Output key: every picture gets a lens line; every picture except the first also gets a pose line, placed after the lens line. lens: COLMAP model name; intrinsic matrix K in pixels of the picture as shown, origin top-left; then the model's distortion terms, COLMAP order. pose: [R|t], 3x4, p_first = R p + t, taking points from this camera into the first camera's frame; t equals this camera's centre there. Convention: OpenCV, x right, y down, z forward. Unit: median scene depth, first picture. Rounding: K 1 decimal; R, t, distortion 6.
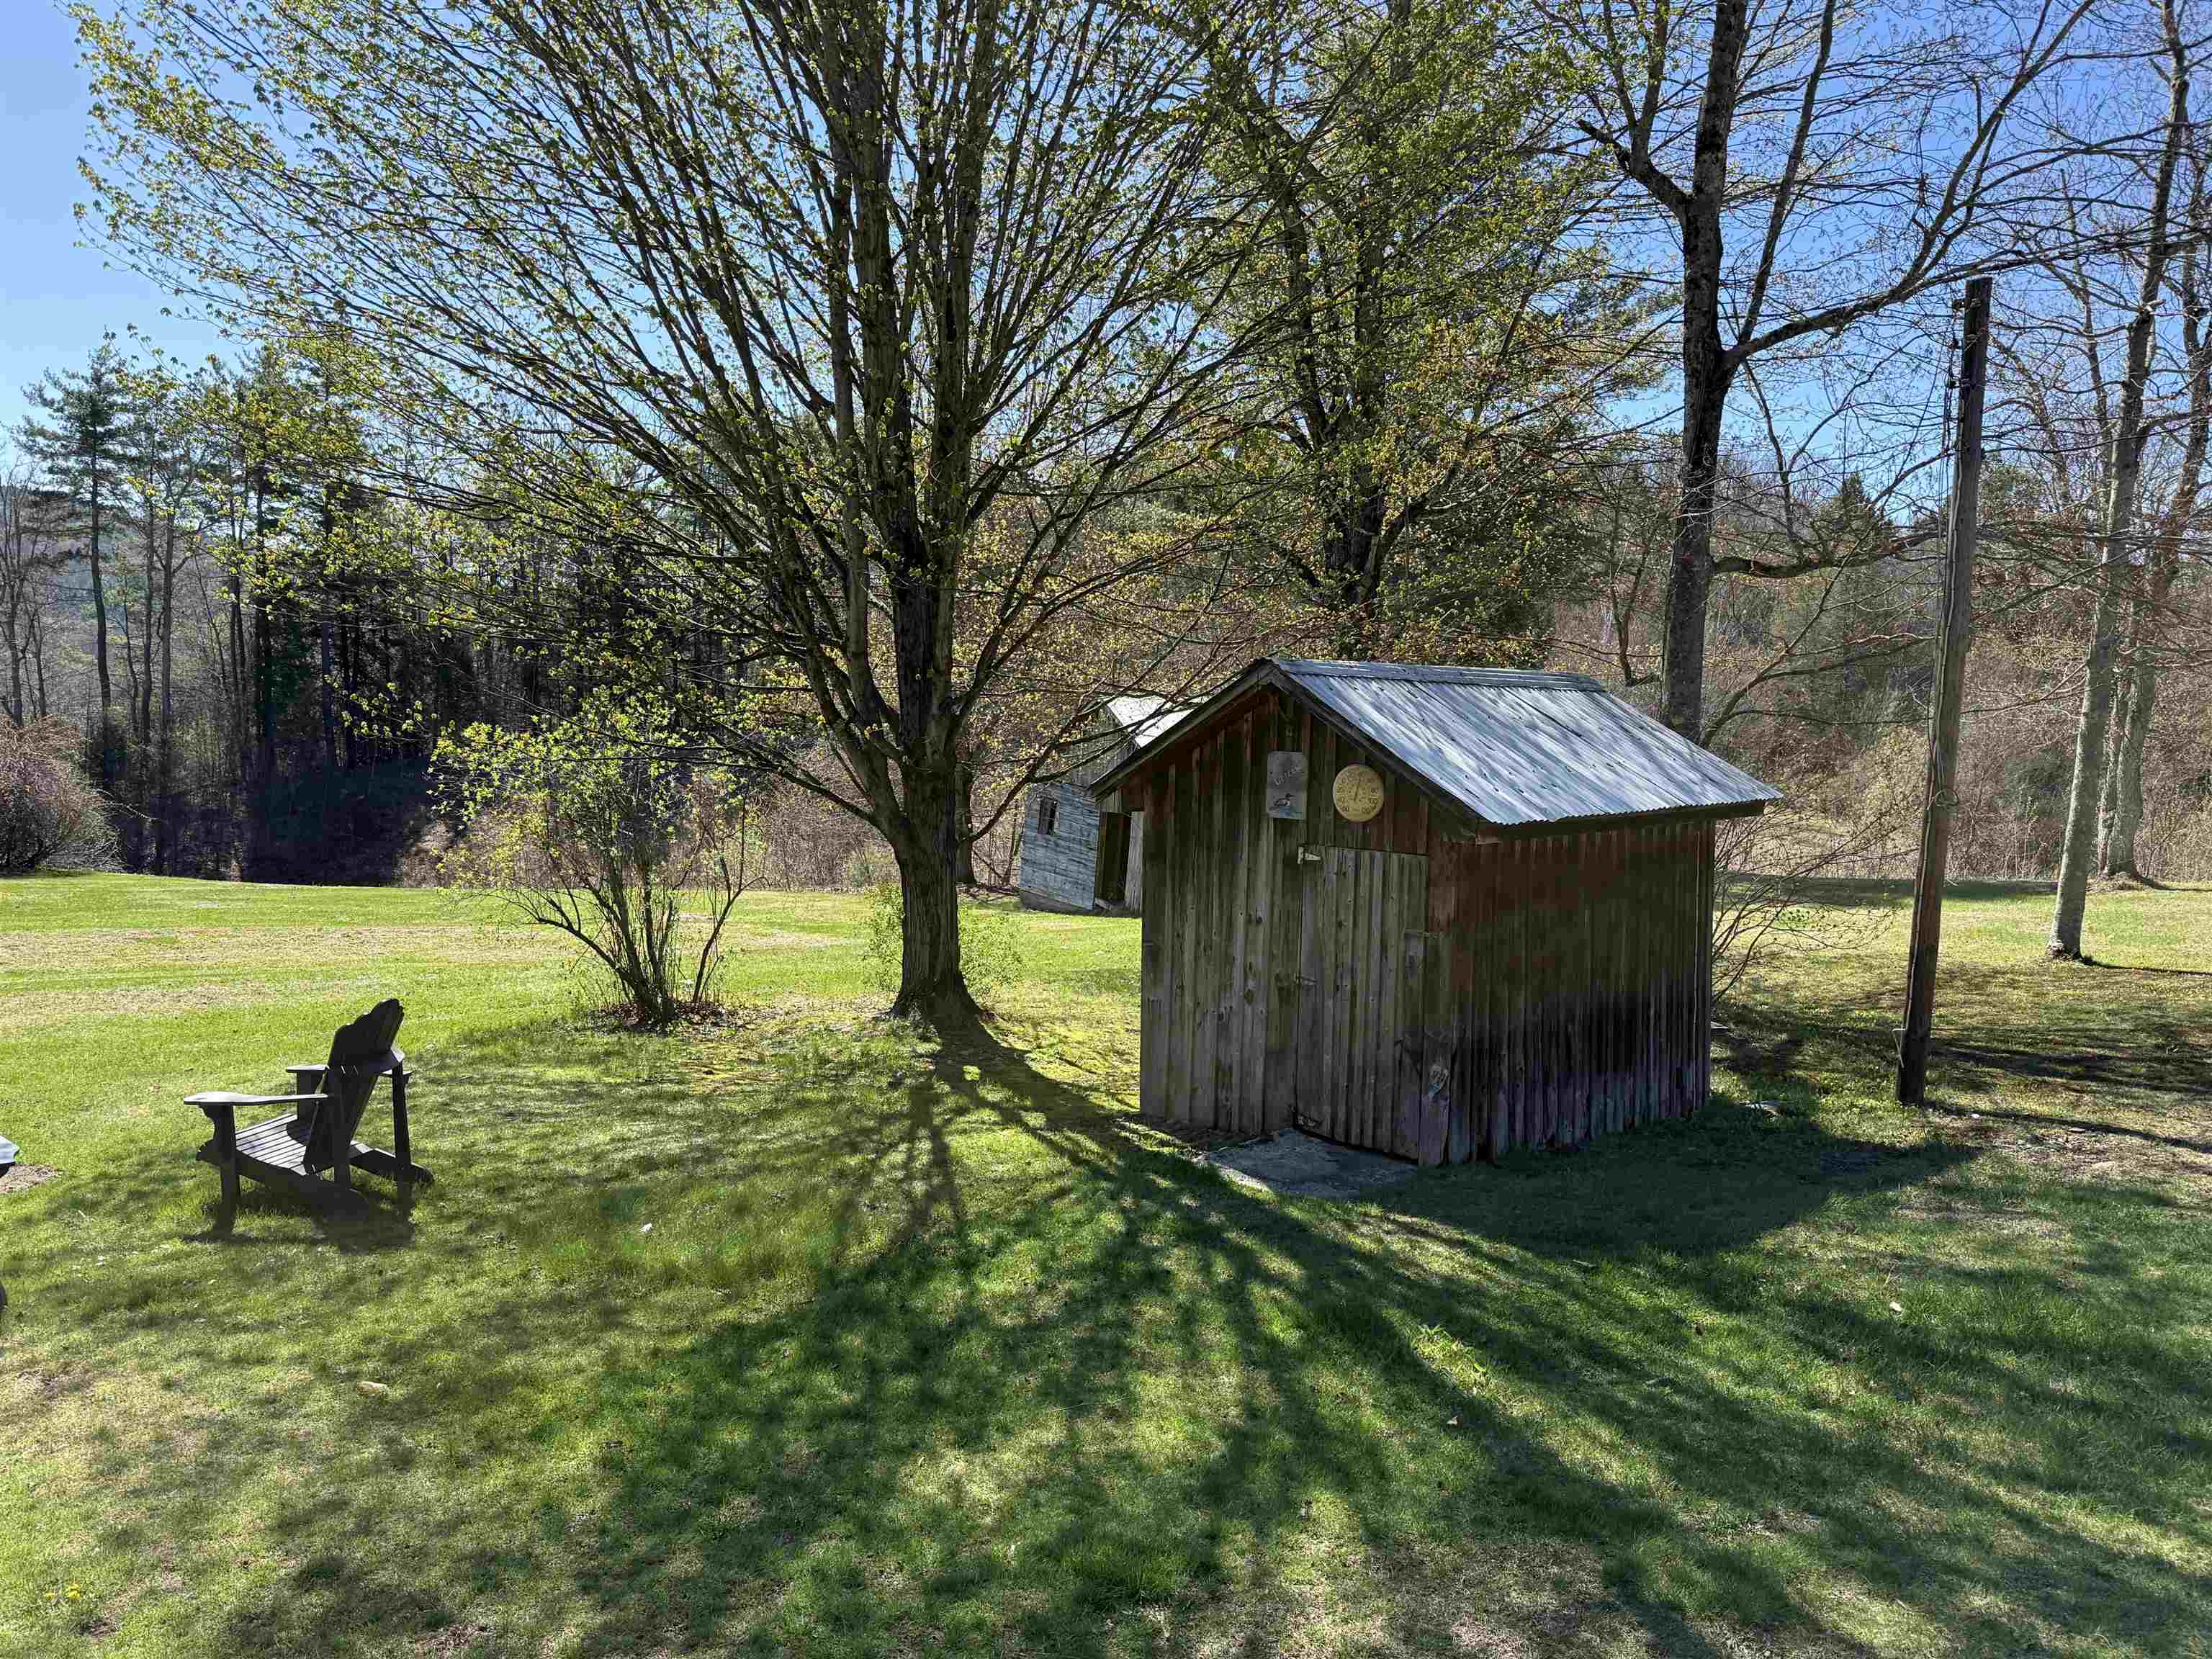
lens RADIAL K [[1660.9, 0, 1106.0], [0, 1660.9, 829.5], [0, 0, 1]] dist [-0.000435, -0.001020]
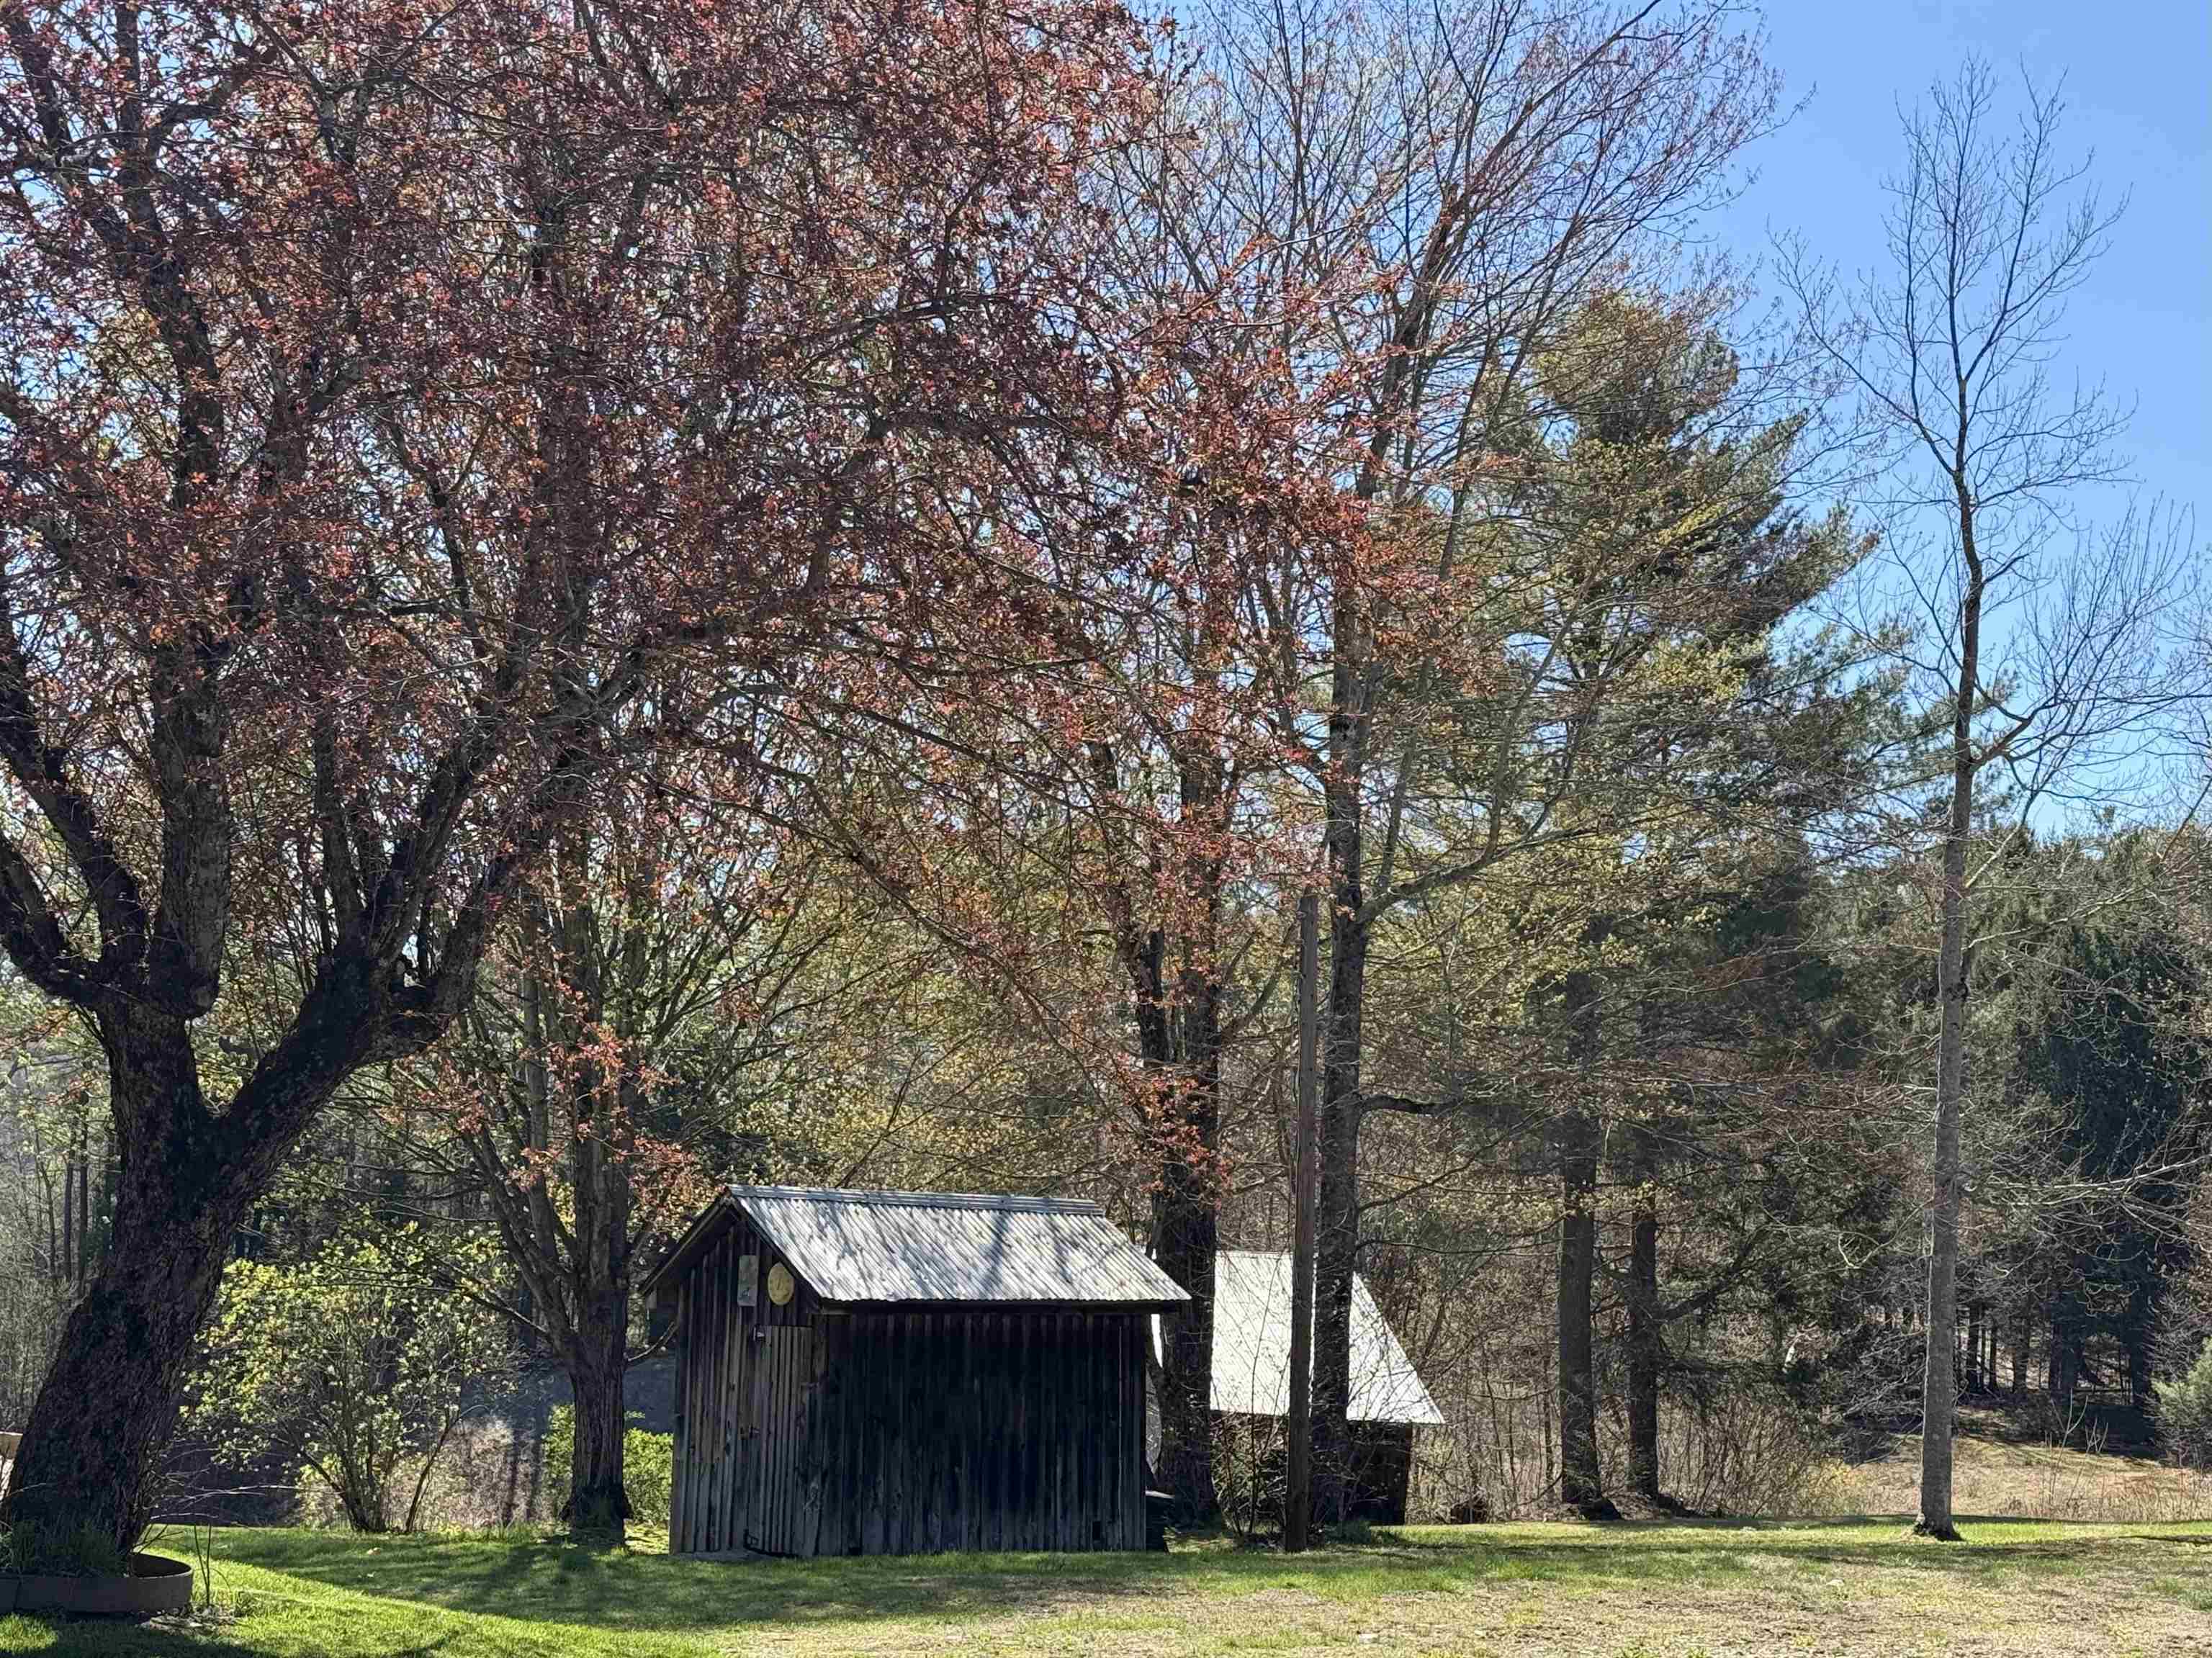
lens RADIAL K [[3125.7, 0, 1106.0], [0, 3125.7, 829.0], [0, 0, 1]] dist [0.104100, 0.034663]
pose [[0.983633, -0.030165, -0.177640, 0.087925], [-0.010437, 0.974693, -0.223303, 0.018544], [0.179880, 0.221503, 0.958426, -0.148650]]
